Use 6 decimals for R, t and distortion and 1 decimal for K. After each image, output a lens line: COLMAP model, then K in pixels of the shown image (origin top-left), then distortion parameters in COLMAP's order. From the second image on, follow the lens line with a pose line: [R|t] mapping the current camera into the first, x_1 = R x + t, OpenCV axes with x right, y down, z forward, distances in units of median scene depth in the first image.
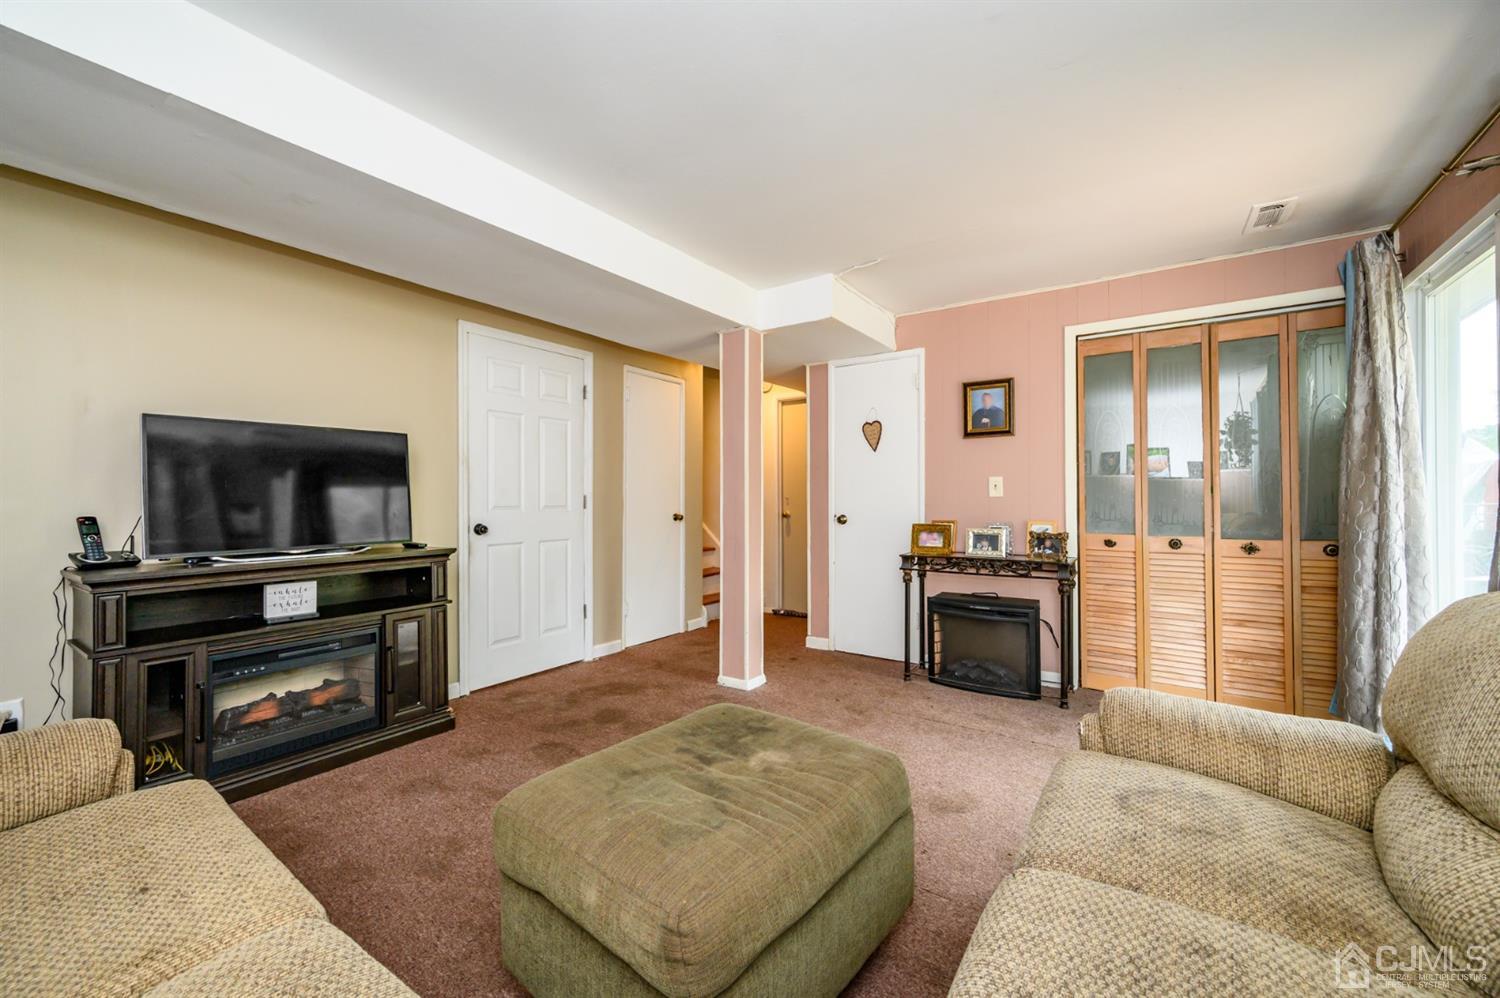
lens RADIAL K [[594.2, 0, 741.7], [0, 594.2, 498.1], [0, 0, 1]] dist [0.001932, -0.000188]
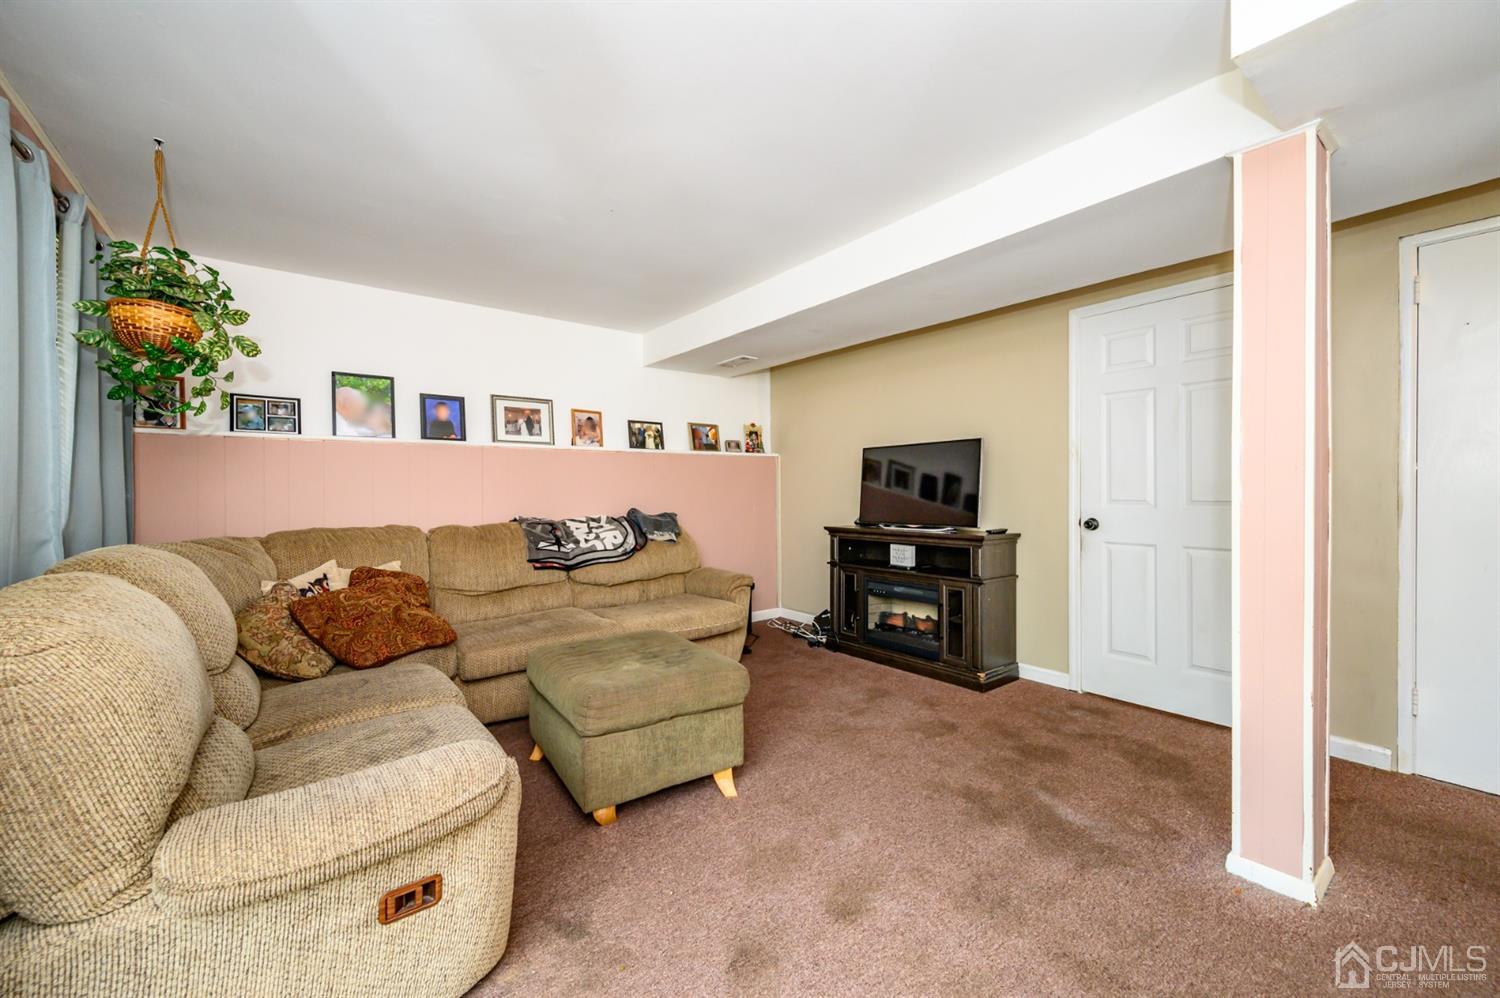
lens RADIAL K [[594.2, 0, 746.4], [0, 594.2, 495.8], [0, 0, 1]] dist [0.001932, -0.000188]
pose [[-0.290147, 0.014192, -0.956877, 0.635532], [0.006486, 0.999896, 0.012863, -0.008054], [0.956960, -0.002474, -0.290209, 0.773045]]
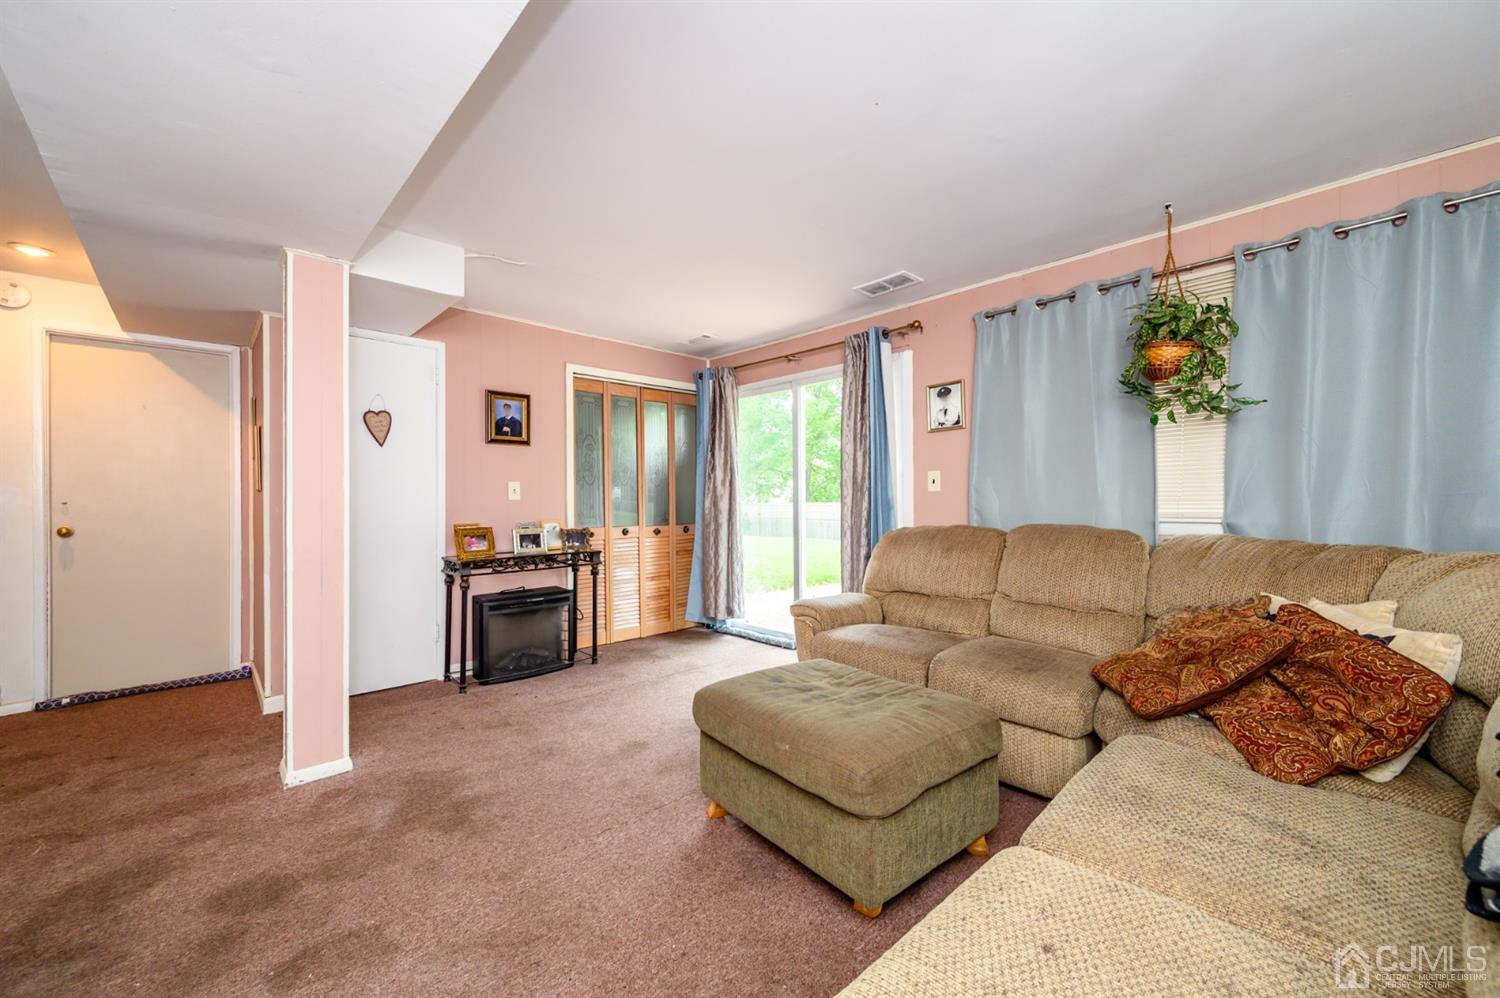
lens RADIAL K [[594.2, 0, 751.5], [0, 594.2, 497.8], [0, 0, 1]] dist [0.001932, -0.000188]
pose [[0.193271, -0.000193, 0.981145, -0.620877], [0.001717, 0.999999, -0.000142, -0.005366], [-0.981144, 0.001712, 0.193271, 0.393703]]
